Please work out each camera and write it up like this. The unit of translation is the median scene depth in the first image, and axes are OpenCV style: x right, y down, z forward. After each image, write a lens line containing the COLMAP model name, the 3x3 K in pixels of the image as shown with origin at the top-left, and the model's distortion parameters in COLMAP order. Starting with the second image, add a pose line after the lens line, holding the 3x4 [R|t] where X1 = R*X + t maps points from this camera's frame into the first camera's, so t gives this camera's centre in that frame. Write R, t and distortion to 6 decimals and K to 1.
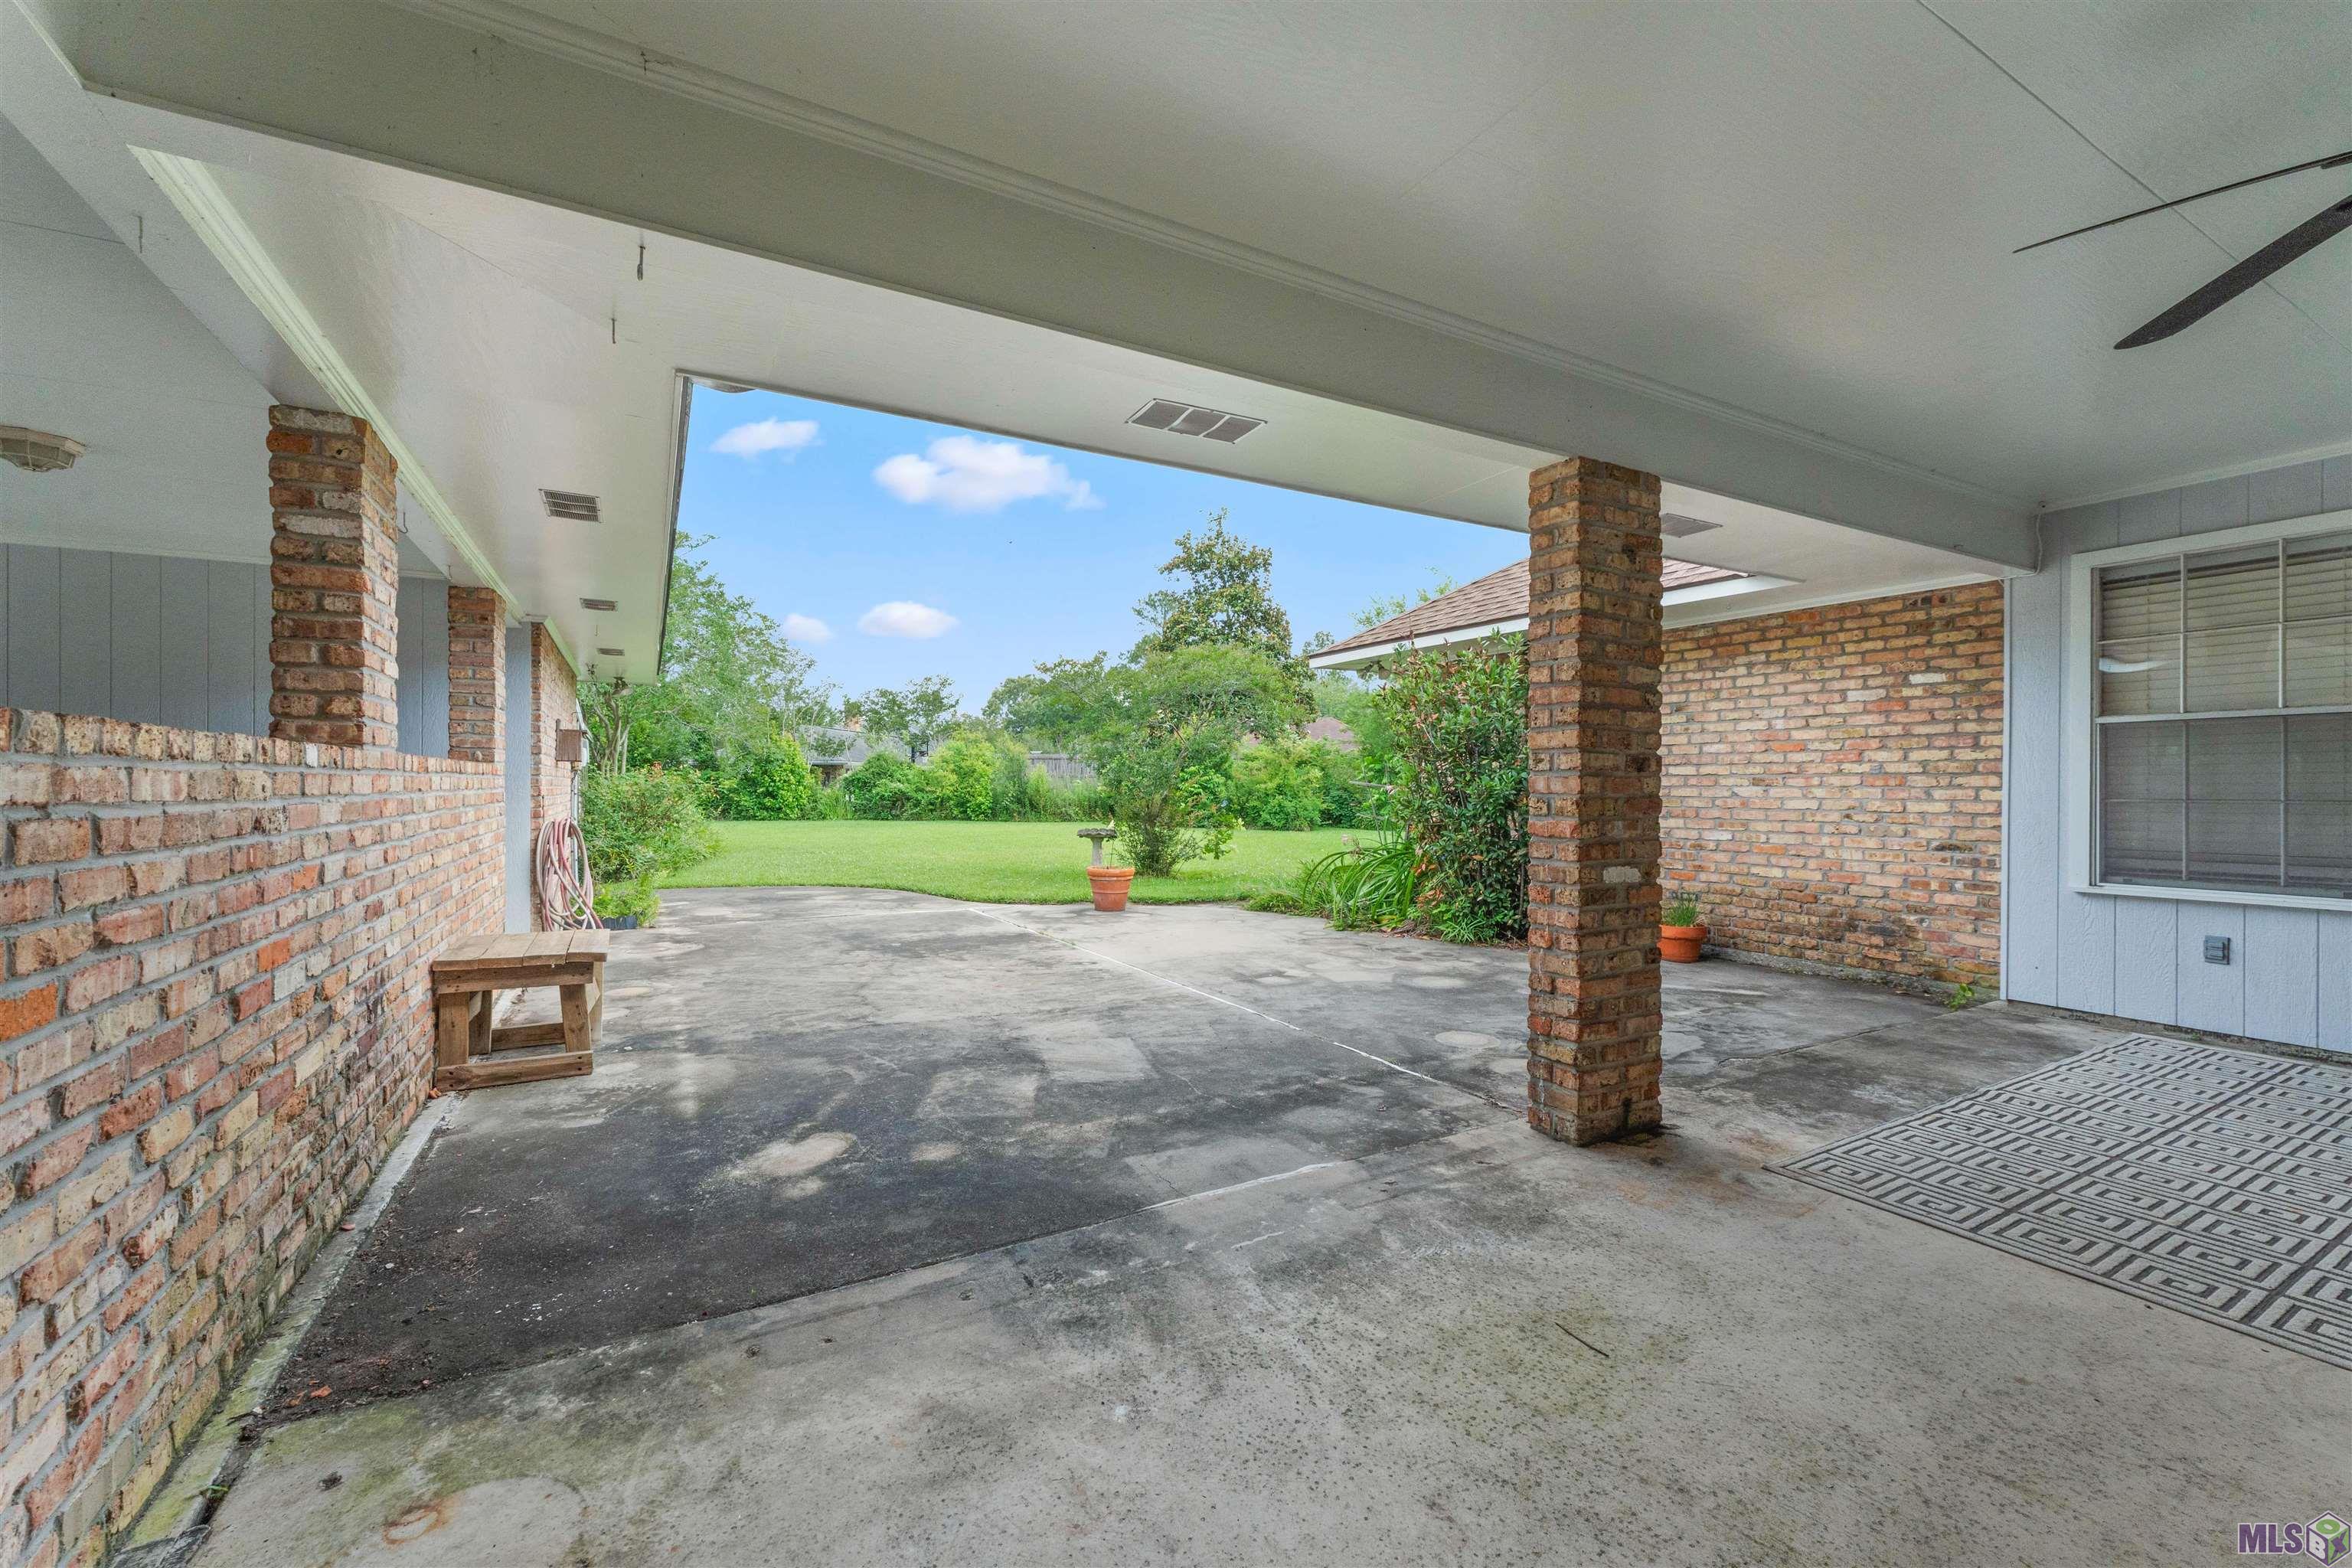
lens RADIAL K [[956.3, 0, 1165.2], [0, 956.3, 786.4], [0, 0, 1]] dist [0.007664, -0.000104]
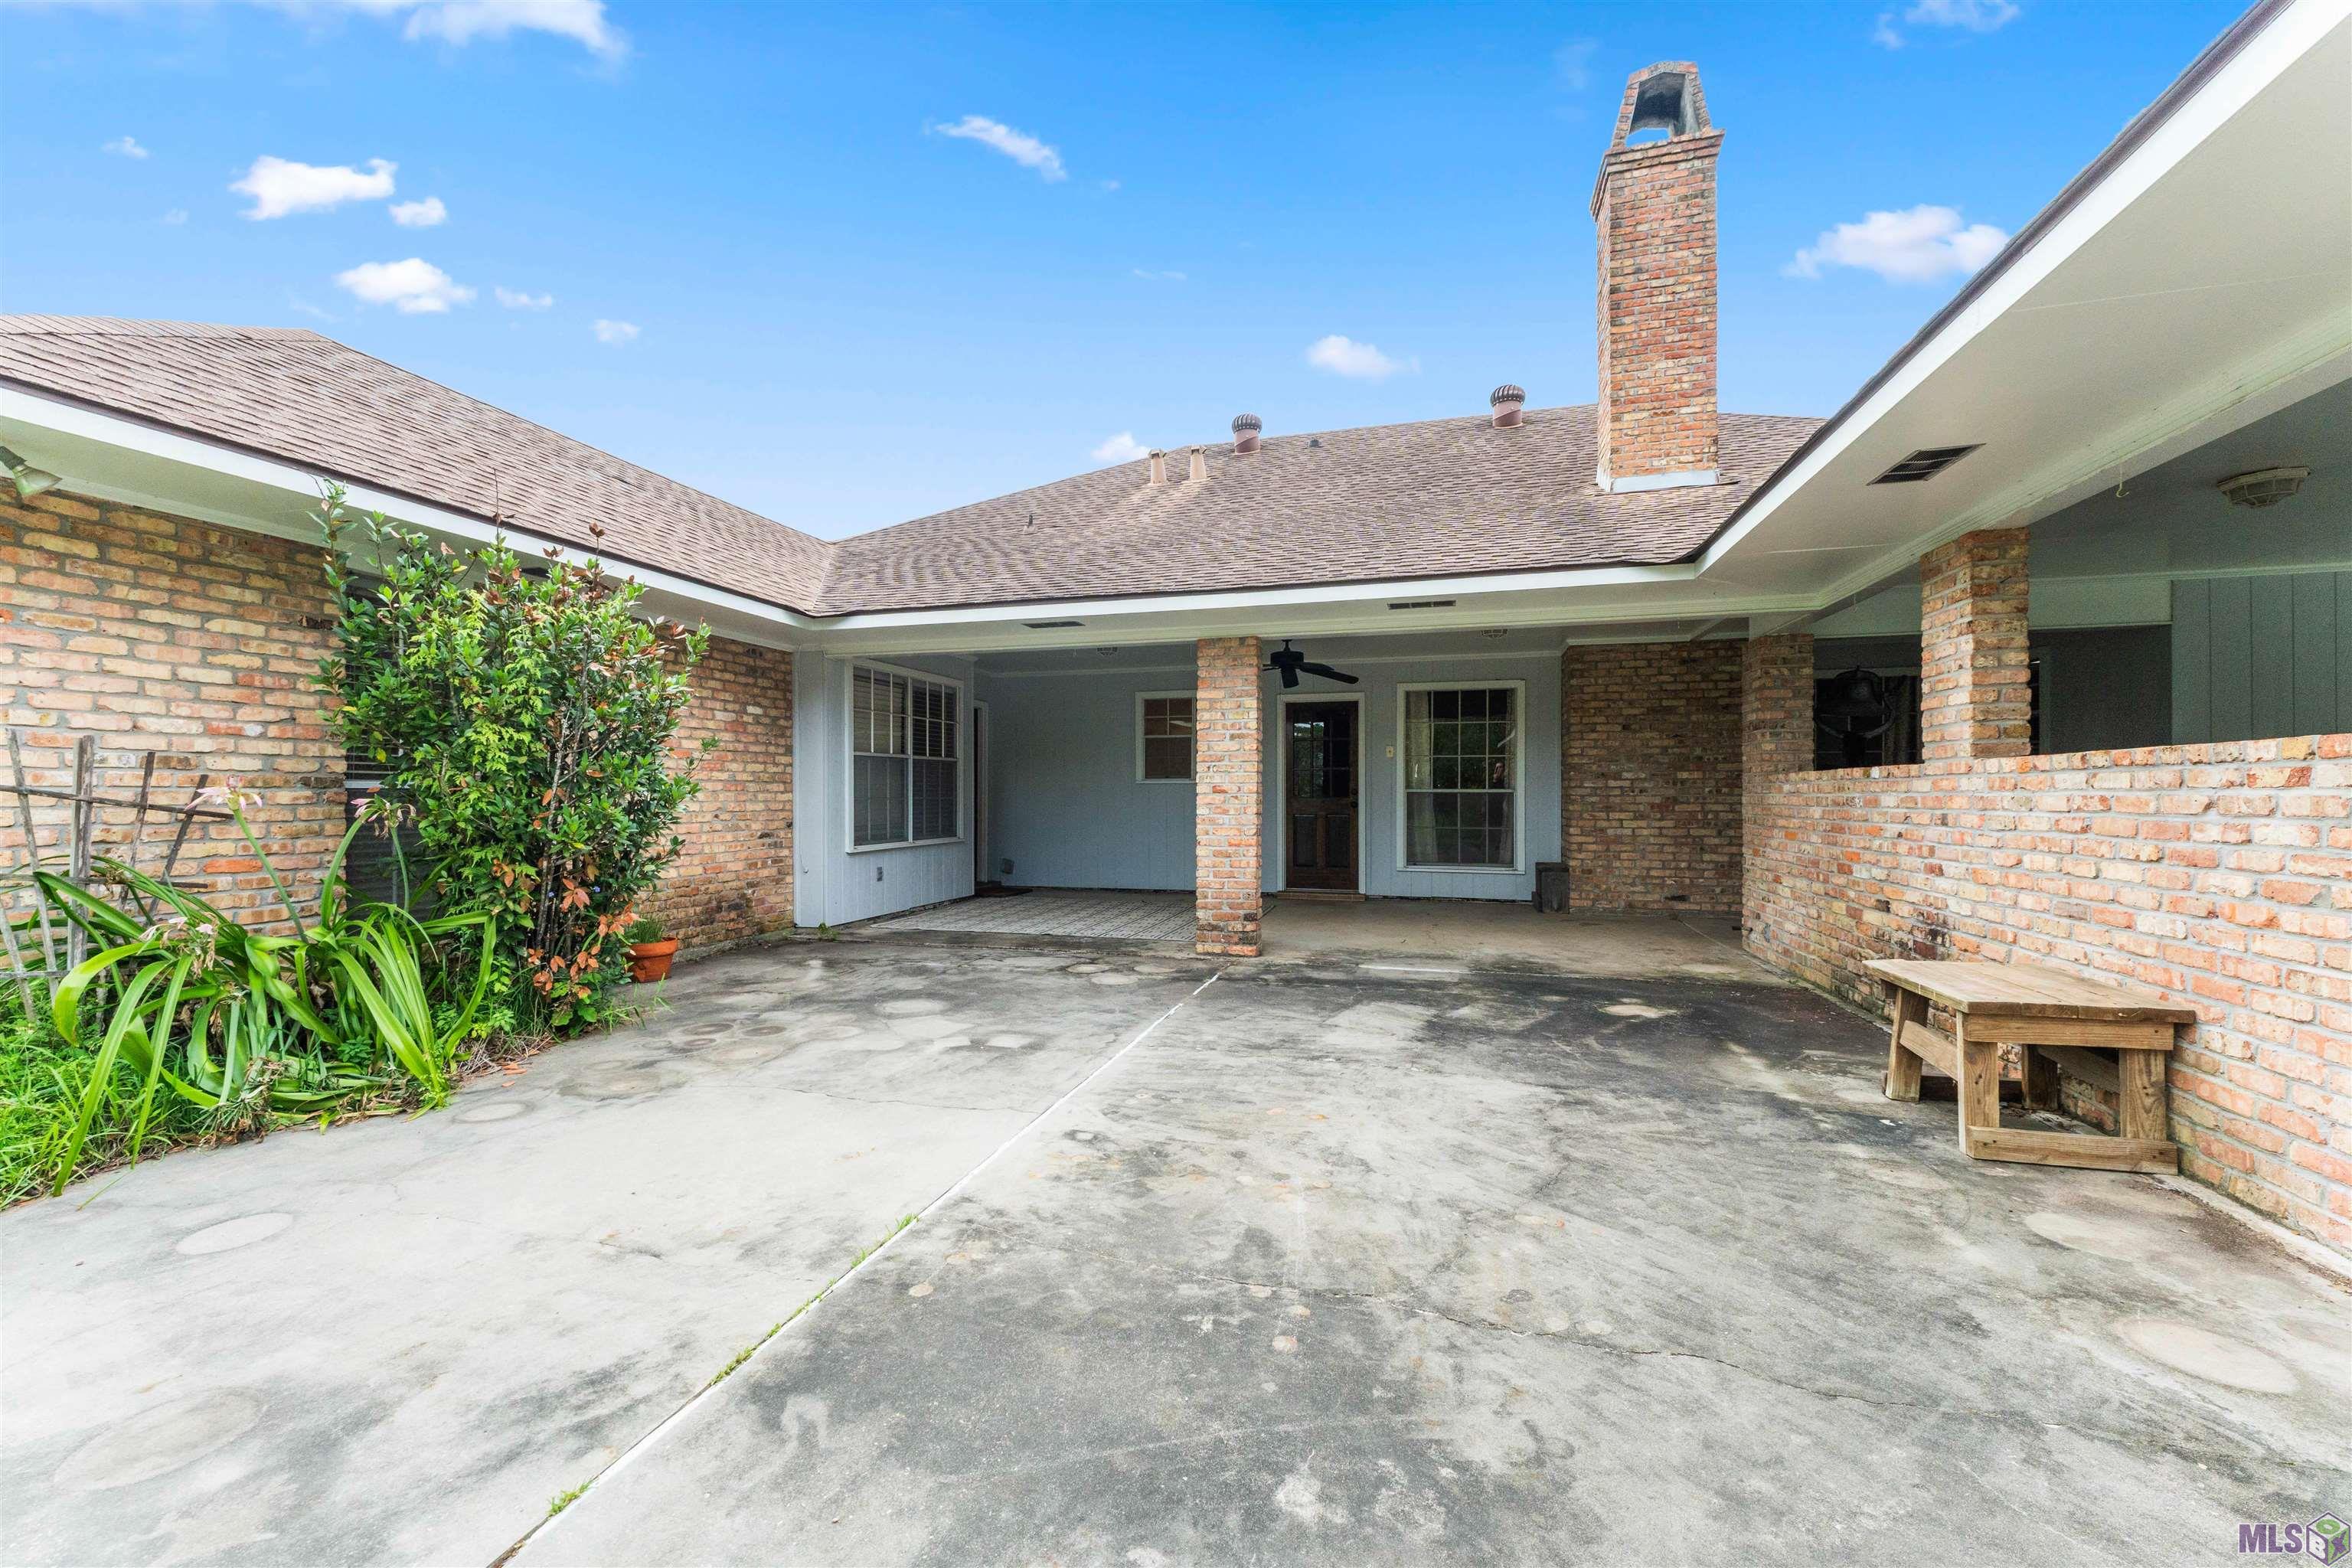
lens RADIAL K [[956.3, 0, 1157.6], [0, 956.3, 788.1], [0, 0, 1]] dist [0.007664, -0.000104]
pose [[-0.709038, 0.003475, 0.705162, -0.666715], [0.003972, 0.999992, -0.000934, -0.000438], [-0.705159, 0.002139, -0.709046, 1.901555]]
